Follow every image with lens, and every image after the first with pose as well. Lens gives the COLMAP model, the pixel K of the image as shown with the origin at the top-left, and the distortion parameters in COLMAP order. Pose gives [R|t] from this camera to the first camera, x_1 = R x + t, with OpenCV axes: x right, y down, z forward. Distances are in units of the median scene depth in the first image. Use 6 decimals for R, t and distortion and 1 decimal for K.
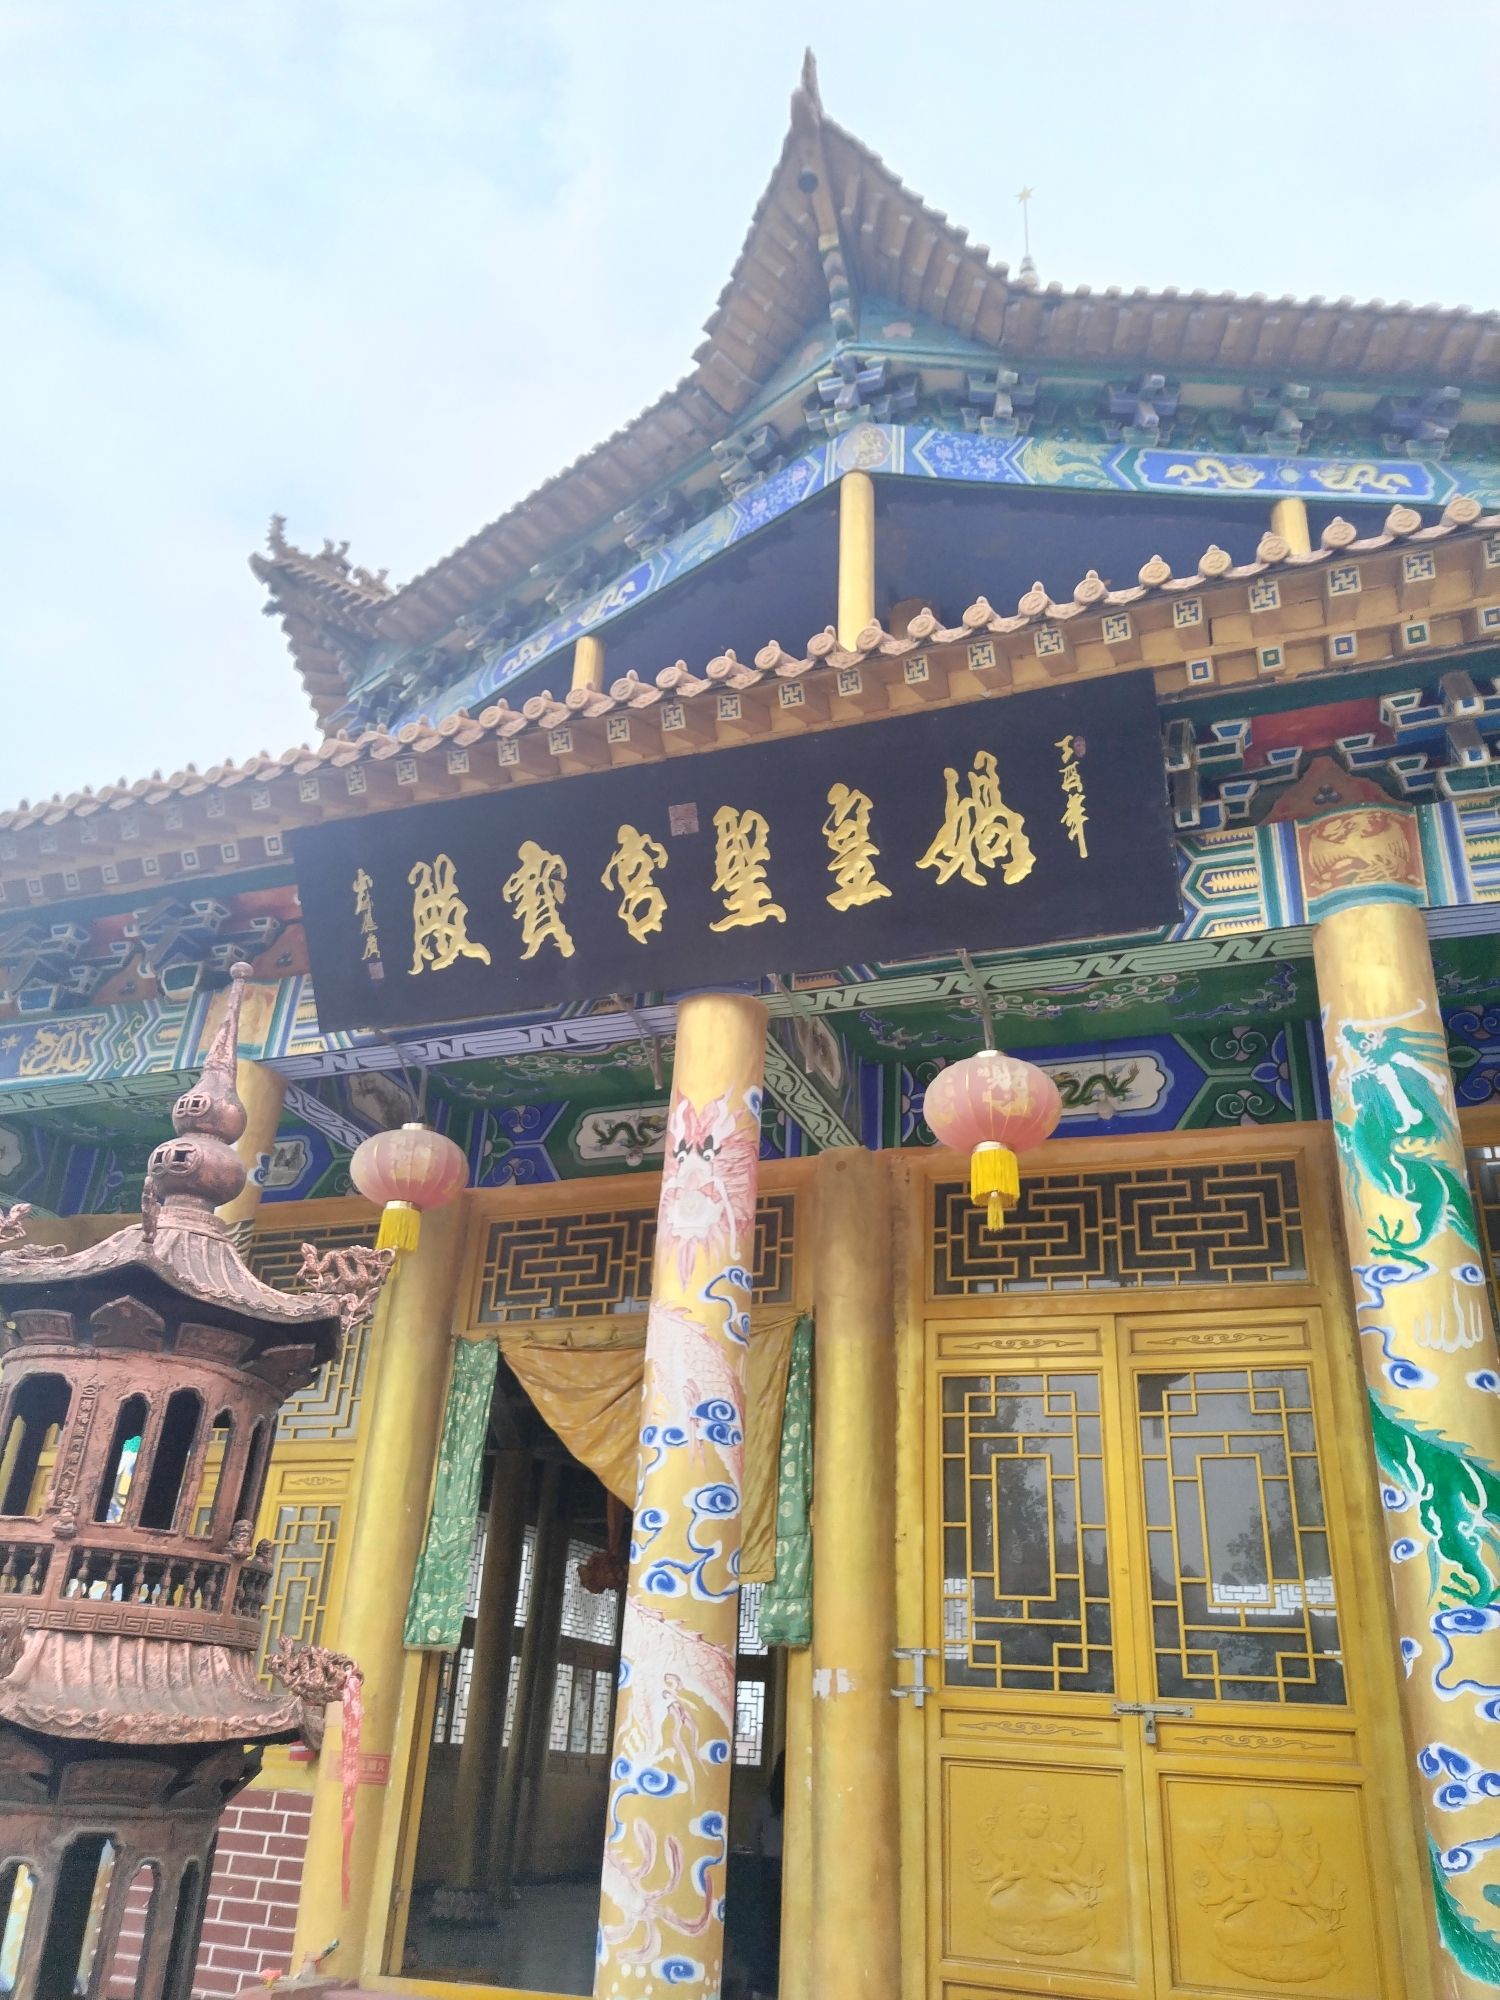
lens RADIAL K [[1484.2, 0, 750.0], [0, 1484.2, 1000.0], [0, 0, 1]] dist [0.019254, -0.016002]
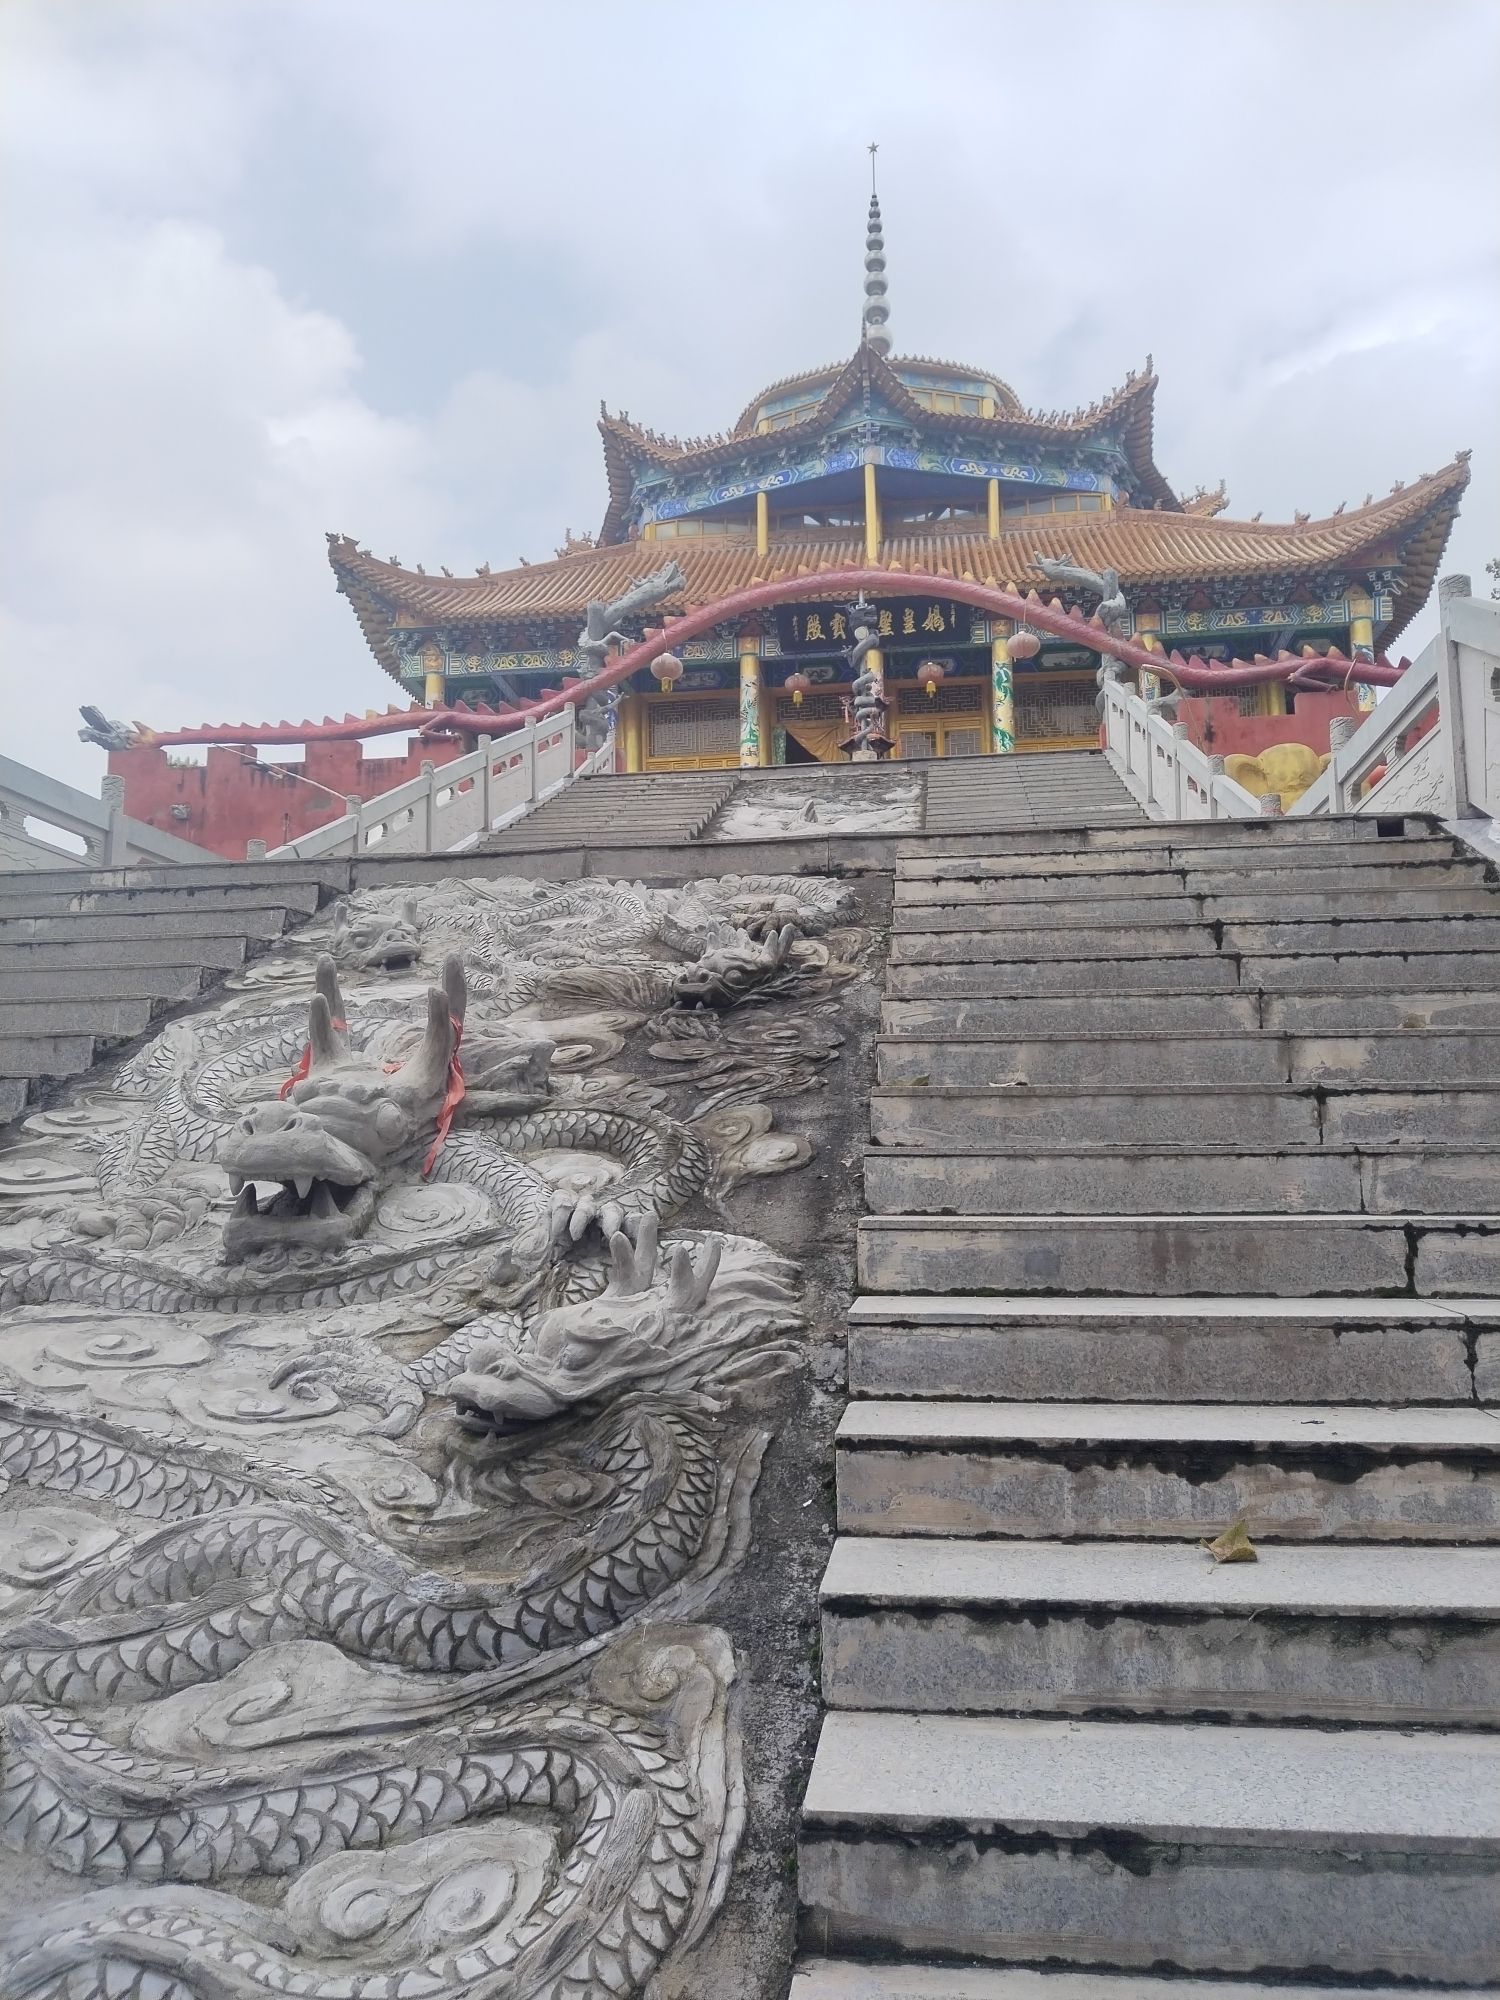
lens RADIAL K [[1484.2, 0, 750.0], [0, 1484.2, 1000.0], [0, 0, 1]] dist [0.019254, -0.016002]
pose [[0.972022, -0.033545, 0.232483, -1.501667], [-0.045941, 0.943484, 0.328217, -0.467226], [-0.230354, -0.329715, 0.915546, -3.526799]]
